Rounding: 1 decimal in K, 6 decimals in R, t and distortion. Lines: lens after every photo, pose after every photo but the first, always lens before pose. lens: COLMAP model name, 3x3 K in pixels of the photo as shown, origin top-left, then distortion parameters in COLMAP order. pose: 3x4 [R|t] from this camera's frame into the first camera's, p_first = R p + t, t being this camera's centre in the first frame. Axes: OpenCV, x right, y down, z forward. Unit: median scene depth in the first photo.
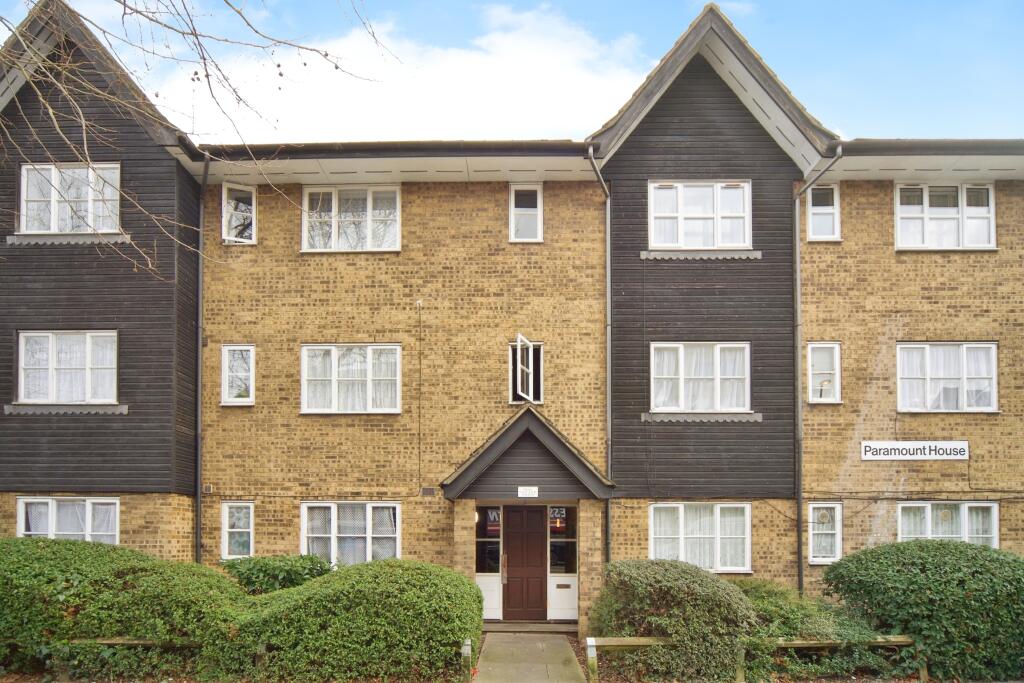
lens RADIAL K [[481.1, 0, 512.4], [0, 481.1, 474.5], [0, 0, 1]] dist [-0.007971, 0.000345]
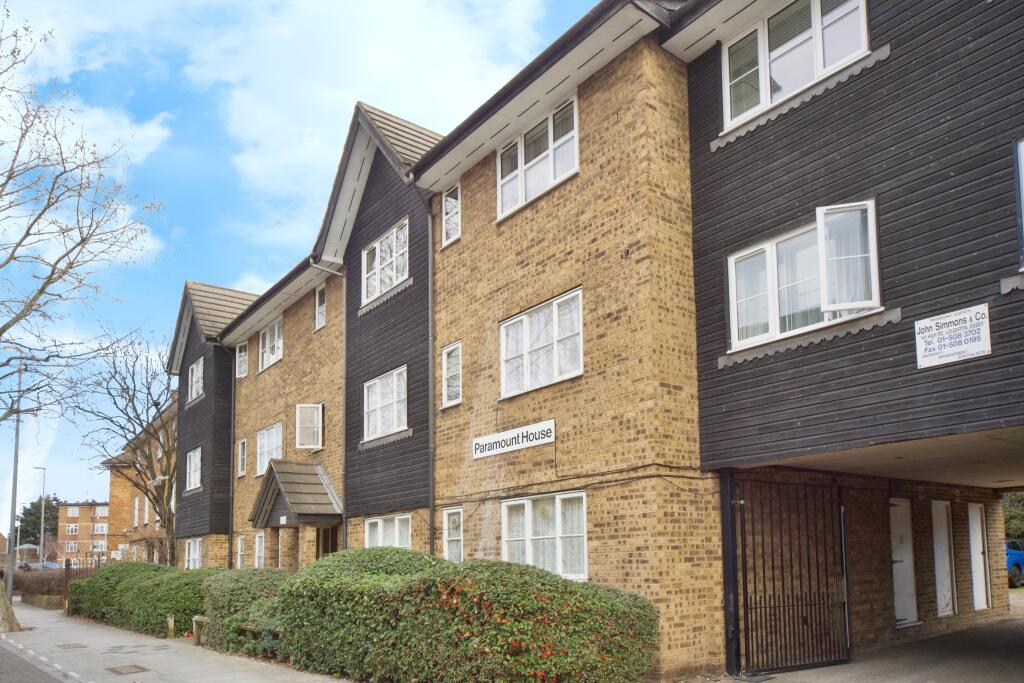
lens RADIAL K [[664.8, 0, 512.0], [0, 664.8, 341.5], [0, 0, 1]] dist [0.005446, 0.001953]
pose [[0.633971, -0.257253, -0.729315, 1.784187], [0.160285, 0.966283, -0.201509, 0.022178], [0.756564, 0.010853, 0.653830, 0.179751]]
